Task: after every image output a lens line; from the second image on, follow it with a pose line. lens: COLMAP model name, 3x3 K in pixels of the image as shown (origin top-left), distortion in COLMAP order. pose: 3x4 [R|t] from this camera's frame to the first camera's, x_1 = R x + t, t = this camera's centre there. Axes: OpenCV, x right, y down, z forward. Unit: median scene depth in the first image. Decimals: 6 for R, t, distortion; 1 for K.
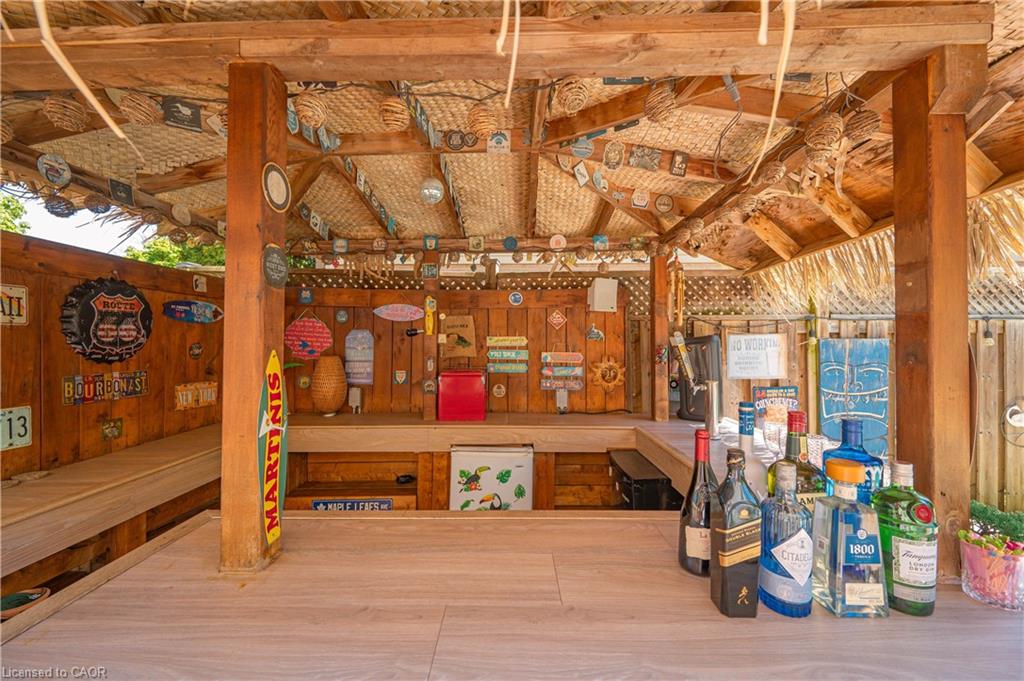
lens RADIAL K [[415.1, 0, 510.5], [0, 415.1, 342.7], [0, 0, 1]] dist [0.002462, 0.000202]
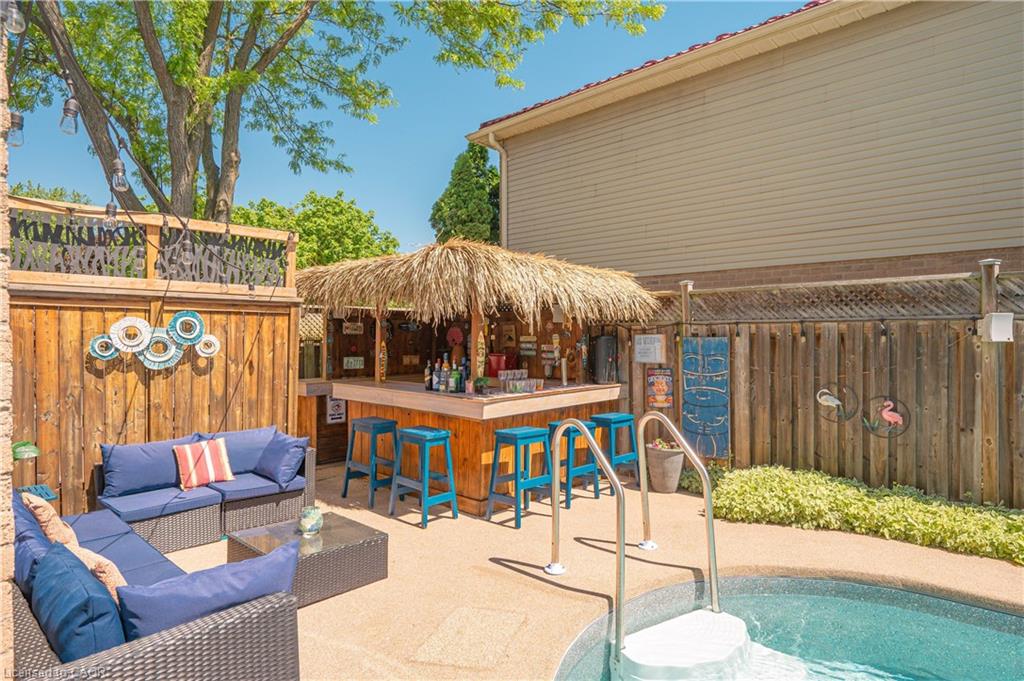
lens RADIAL K [[556.2, 0, 516.3], [0, 556.2, 339.2], [0, 0, 1]] dist [-0.004097, -0.000303]
pose [[0.756064, 0.001819, -0.654495, 1.607319], [-0.008754, 0.999935, -0.007334, 0.017338], [0.654439, 0.011275, 0.756031, -0.939398]]
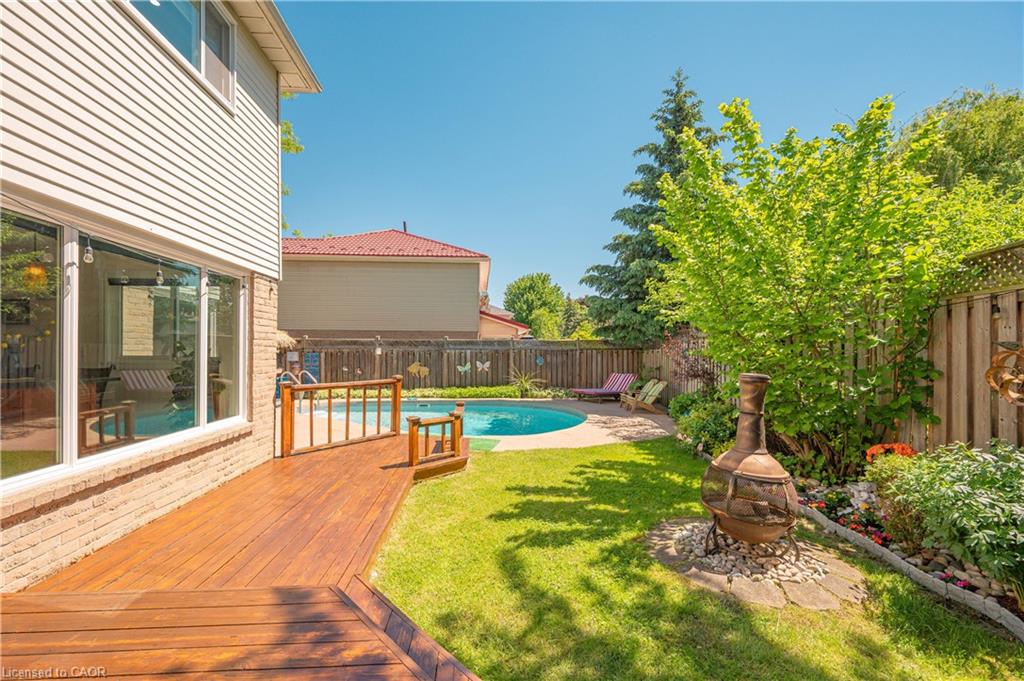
lens RADIAL K [[415.1, 0, 513.1], [0, 415.1, 347.3], [0, 0, 1]] dist [0.002462, 0.000202]
pose [[0.995078, 0.004778, 0.098981, 2.734534], [-0.004083, 0.999966, -0.007224, -0.049136], [-0.099013, 0.006784, 0.995063, -4.208115]]
